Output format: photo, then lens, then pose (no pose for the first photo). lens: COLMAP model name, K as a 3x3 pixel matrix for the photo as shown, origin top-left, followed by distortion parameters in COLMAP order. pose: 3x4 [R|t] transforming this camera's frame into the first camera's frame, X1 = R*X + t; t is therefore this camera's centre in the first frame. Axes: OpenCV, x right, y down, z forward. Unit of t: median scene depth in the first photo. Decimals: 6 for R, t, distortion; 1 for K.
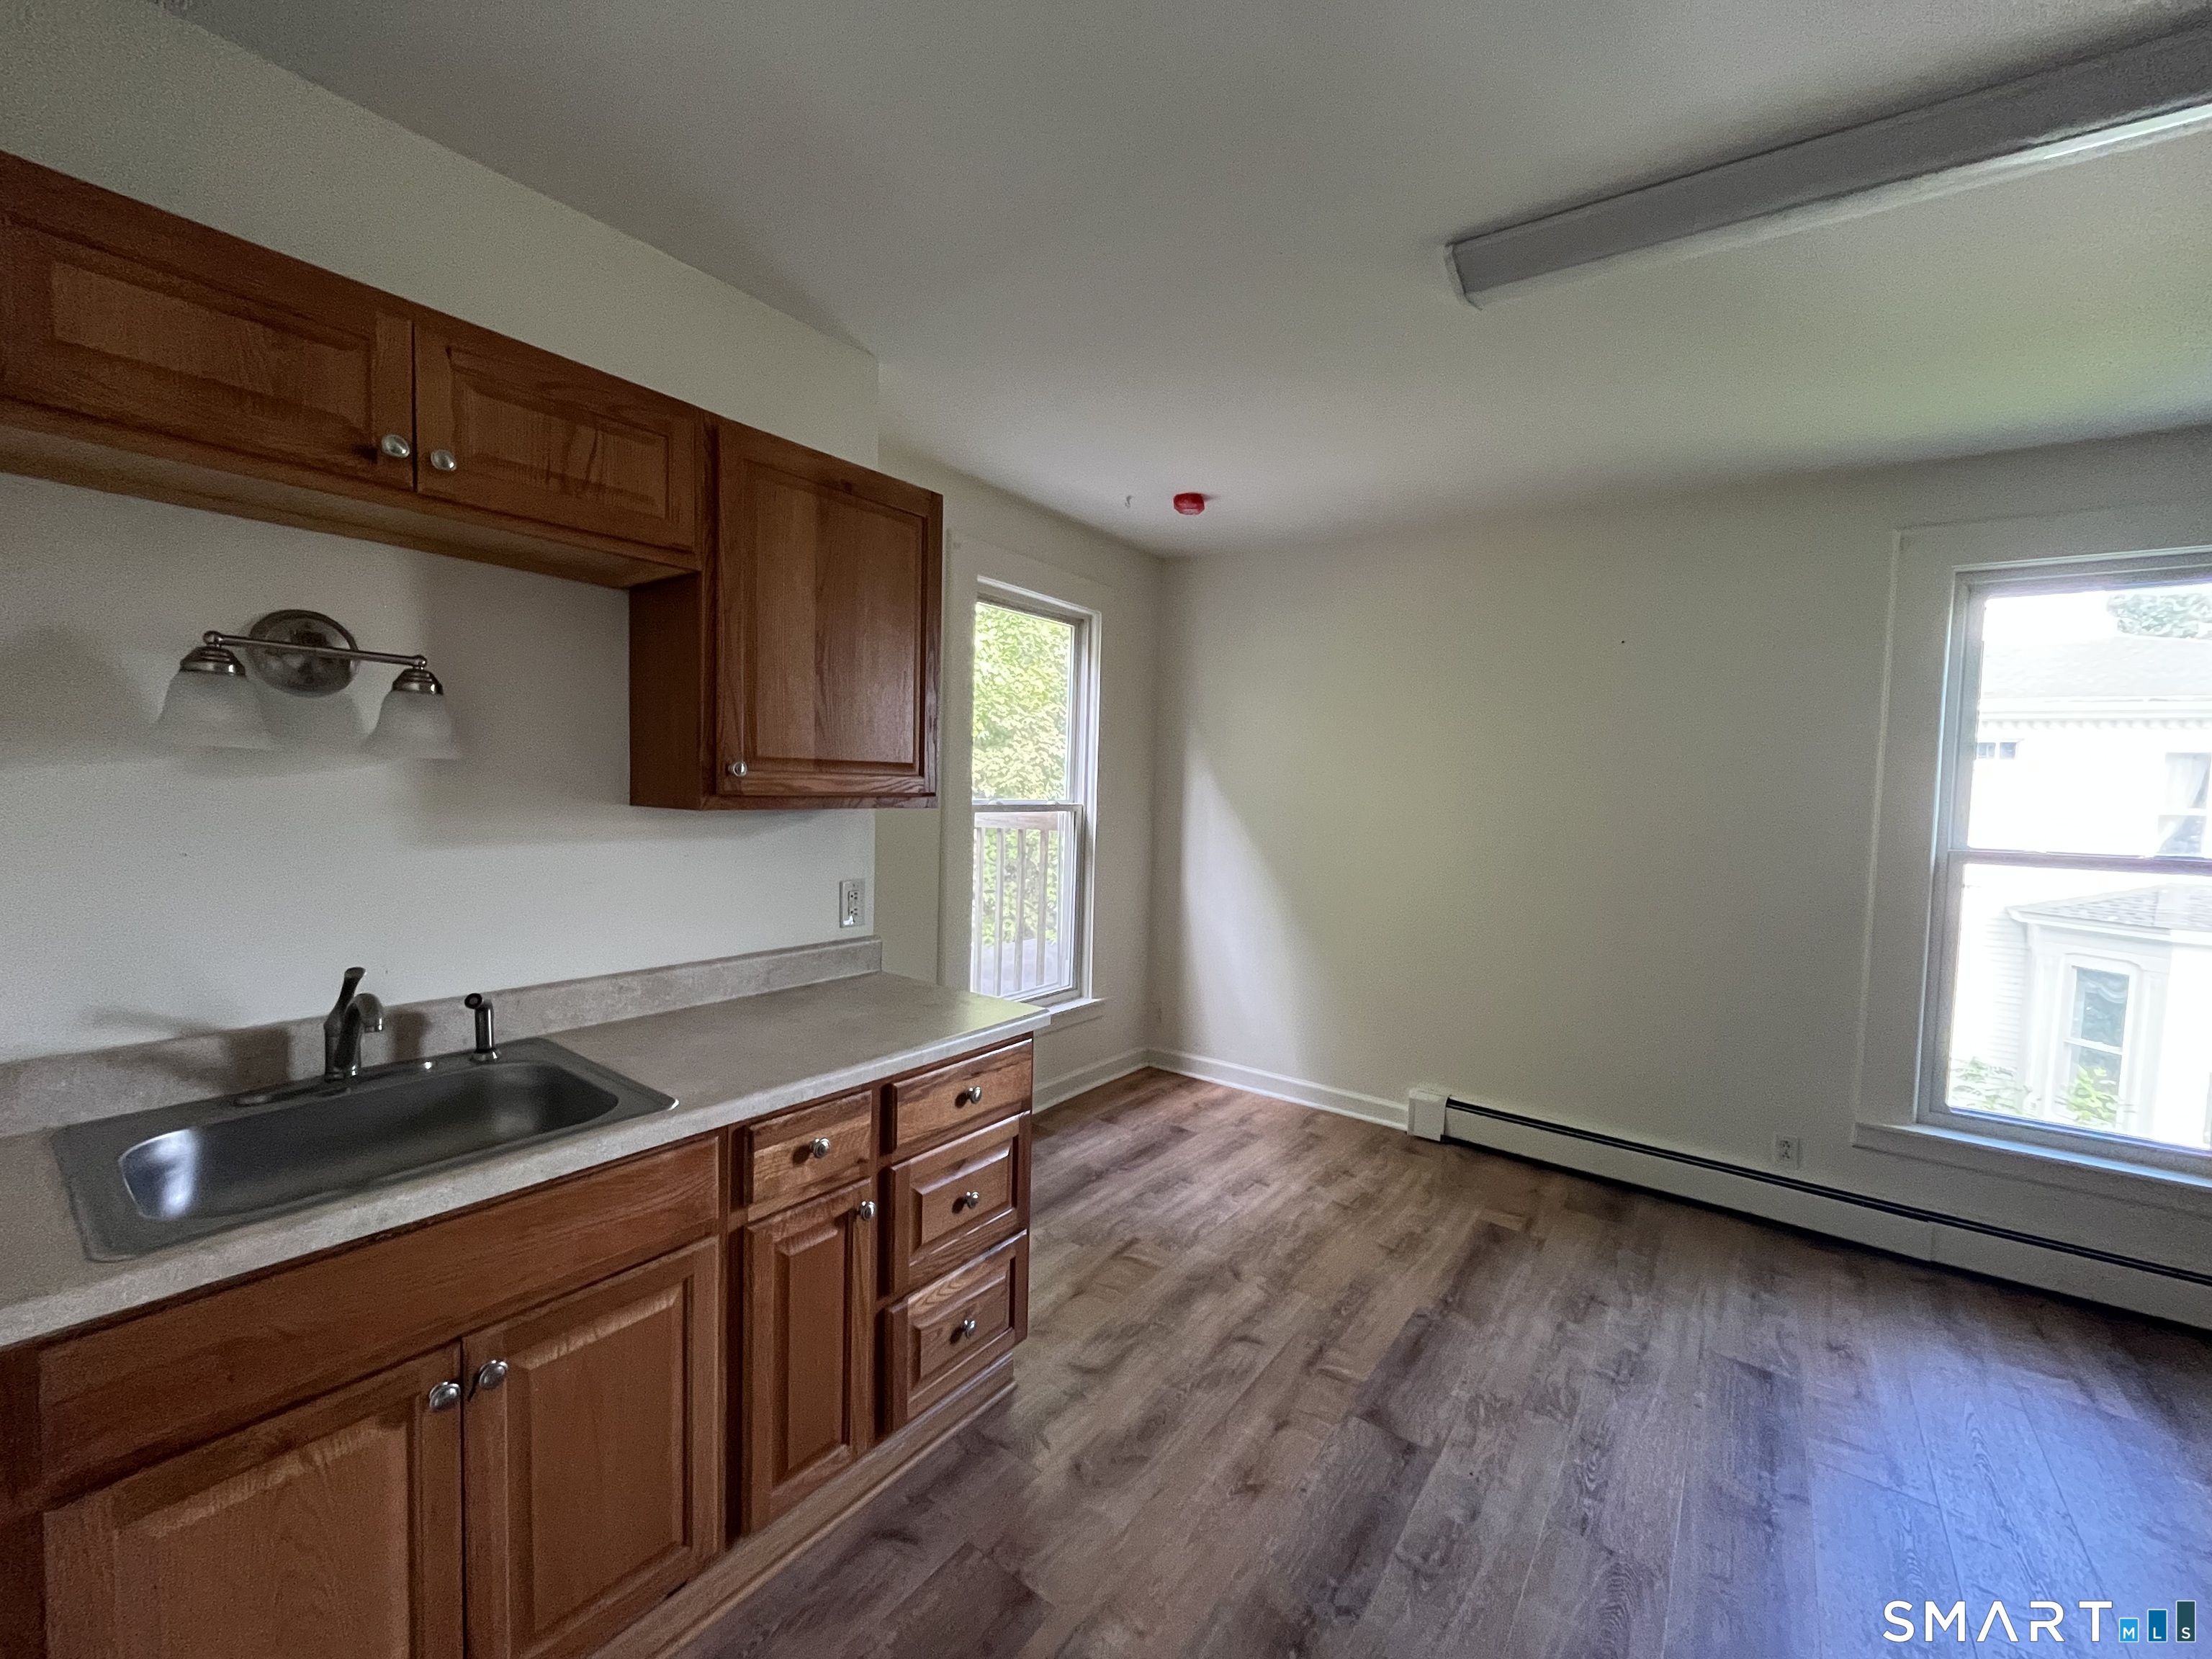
lens RADIAL K [[891.6, 0, 1101.5], [0, 891.6, 834.3], [0, 0, 1]] dist [-0.006861, -0.000253]
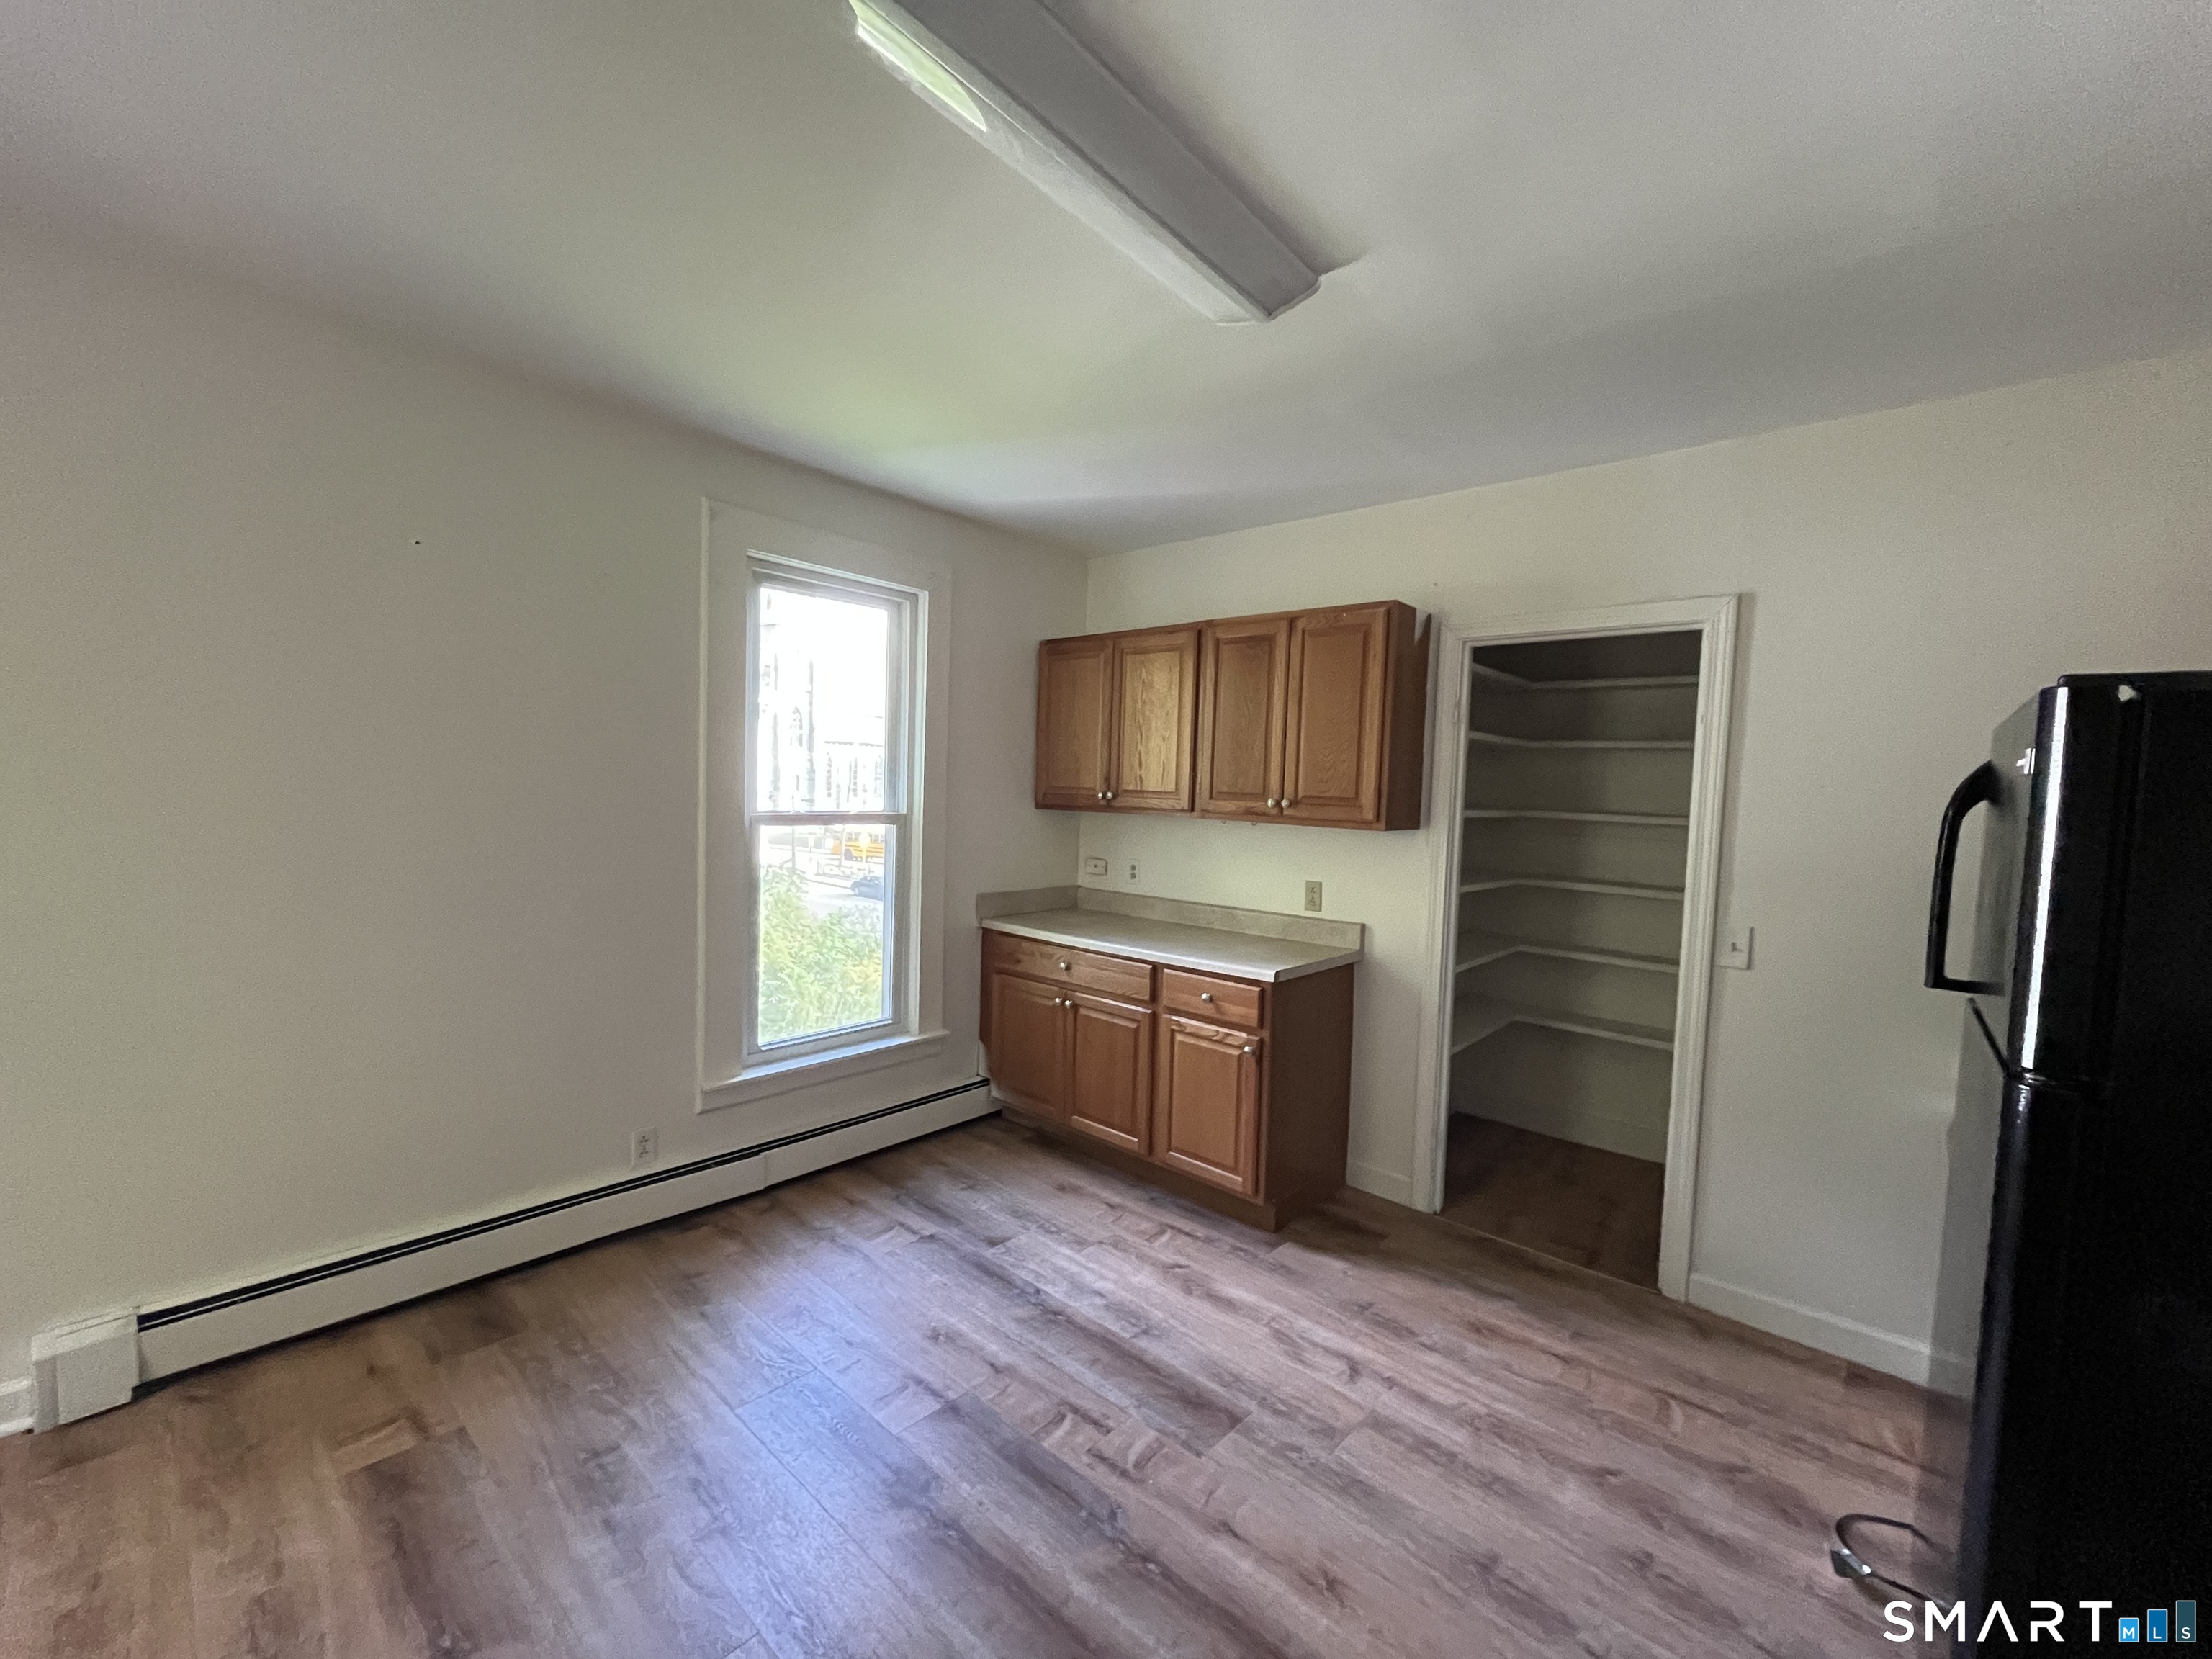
lens RADIAL K [[891.6, 0, 1101.5], [0, 891.6, 834.3], [0, 0, 1]] dist [-0.006861, -0.000253]
pose [[0.093850, -0.080711, 0.992309, -0.084251], [0.021203, 0.996645, 0.079058, -0.033703], [-0.995361, 0.013621, 0.095246, 0.447517]]
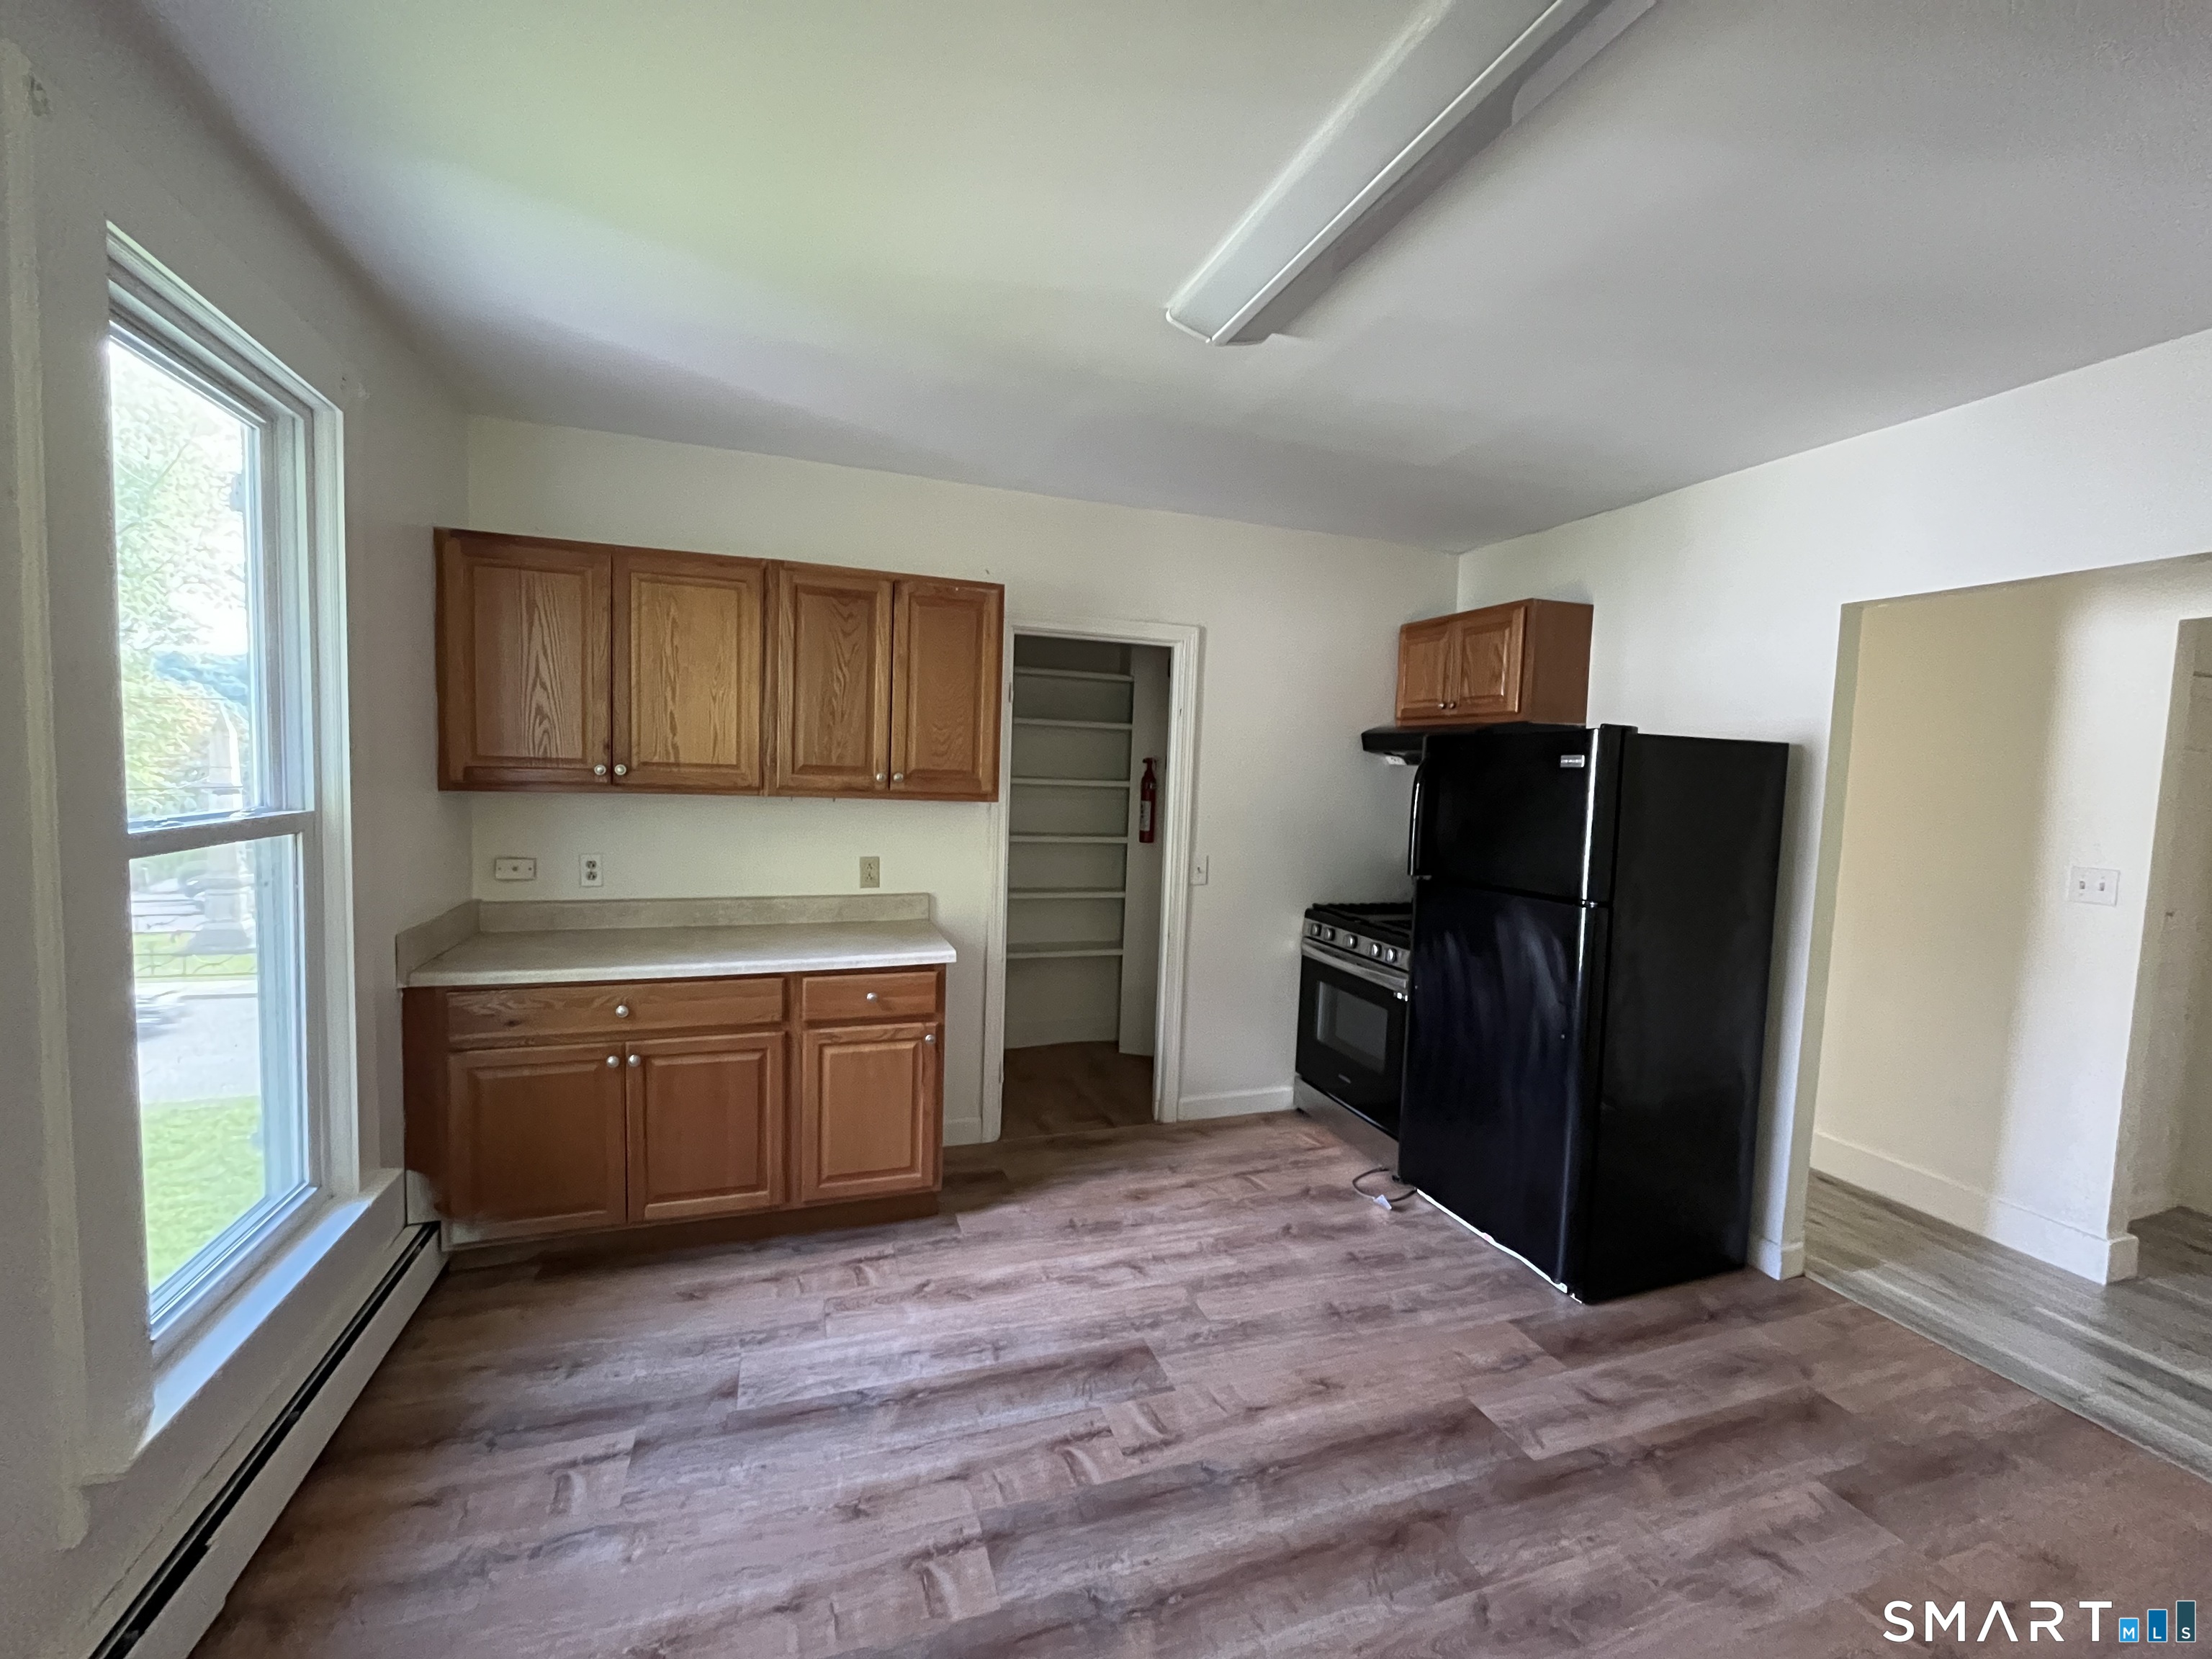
lens RADIAL K [[891.6, 0, 1101.5], [0, 891.6, 834.3], [0, 0, 1]] dist [-0.006861, -0.000253]
pose [[-0.824371, -0.095700, 0.557901, 0.239162], [-0.026070, 0.990978, 0.131466, -0.056899], [-0.565449, 0.093832, -0.819429, 1.039616]]
